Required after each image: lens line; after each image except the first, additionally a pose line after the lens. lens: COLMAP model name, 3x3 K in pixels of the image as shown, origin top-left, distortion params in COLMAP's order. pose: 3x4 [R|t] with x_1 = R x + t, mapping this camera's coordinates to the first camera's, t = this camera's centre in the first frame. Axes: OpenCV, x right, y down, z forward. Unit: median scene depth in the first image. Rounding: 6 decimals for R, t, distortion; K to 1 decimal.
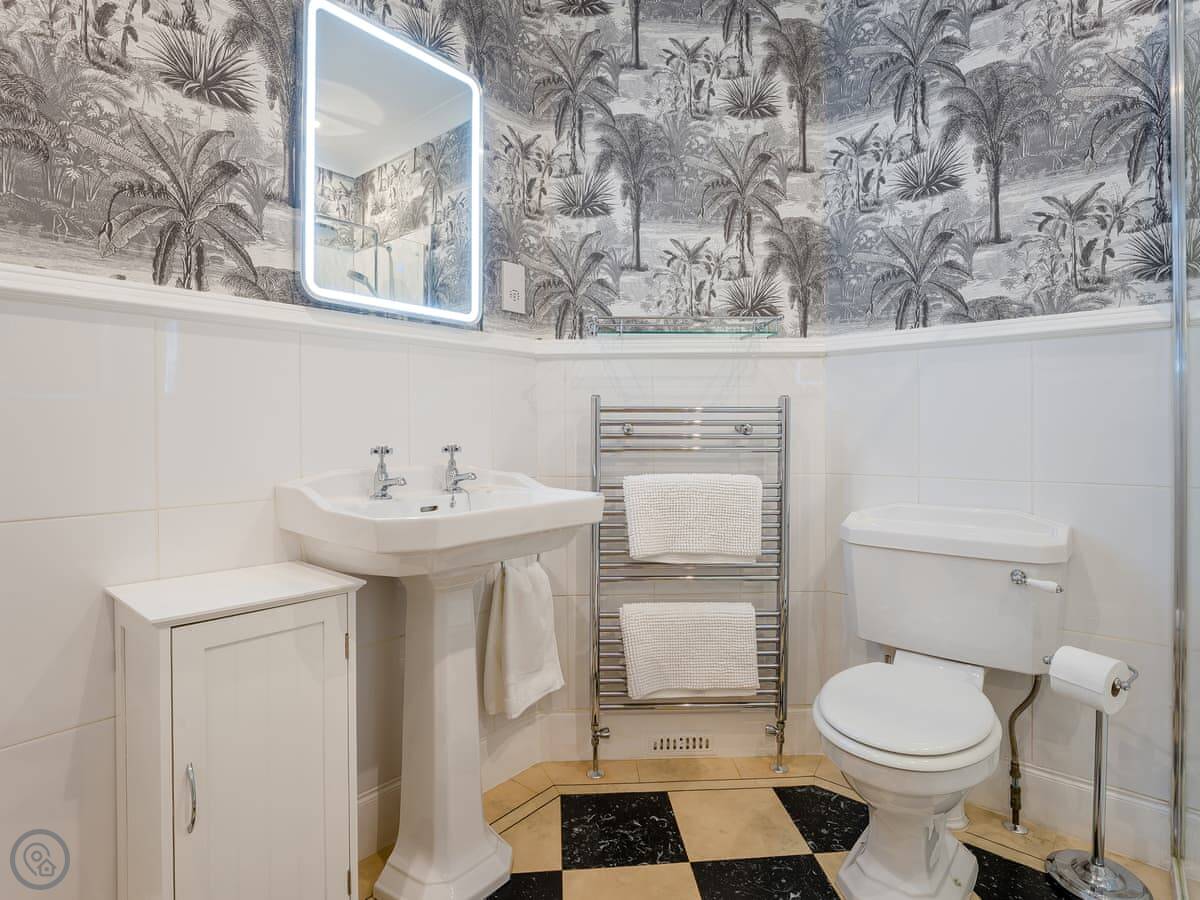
lens RADIAL K [[607.5, 0, 601.0], [0, 607.5, 433.6], [0, 0, 1]] dist [-0.019462, 0.000523]
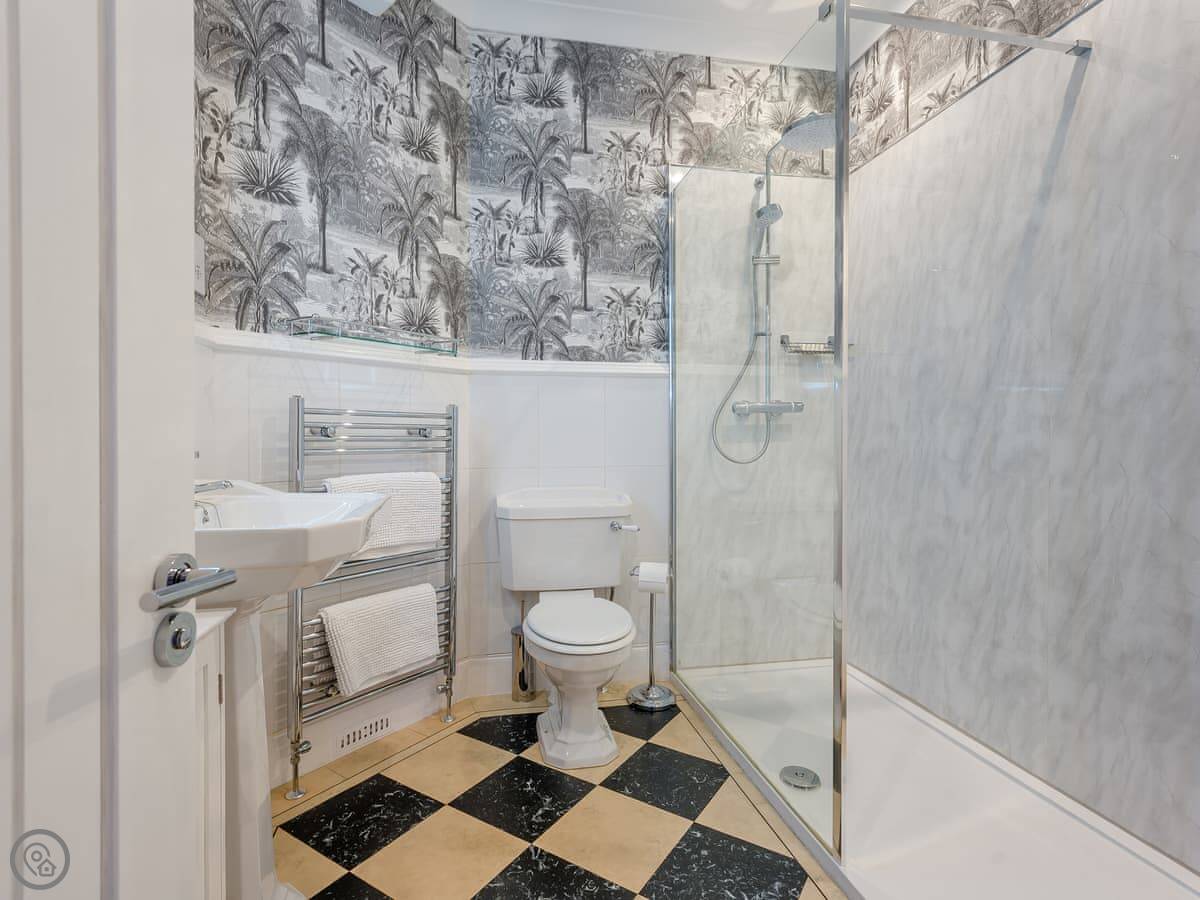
lens RADIAL K [[595.7, 0, 597.2], [0, 595.7, 440.8], [0, 0, 1]] dist [0.002034, 0.000087]
pose [[0.614759, -0.004268, 0.788703, -0.458340], [-0.000227, 0.999984, 0.005588, 0.002179], [-0.788715, -0.003614, 0.614749, 0.050467]]
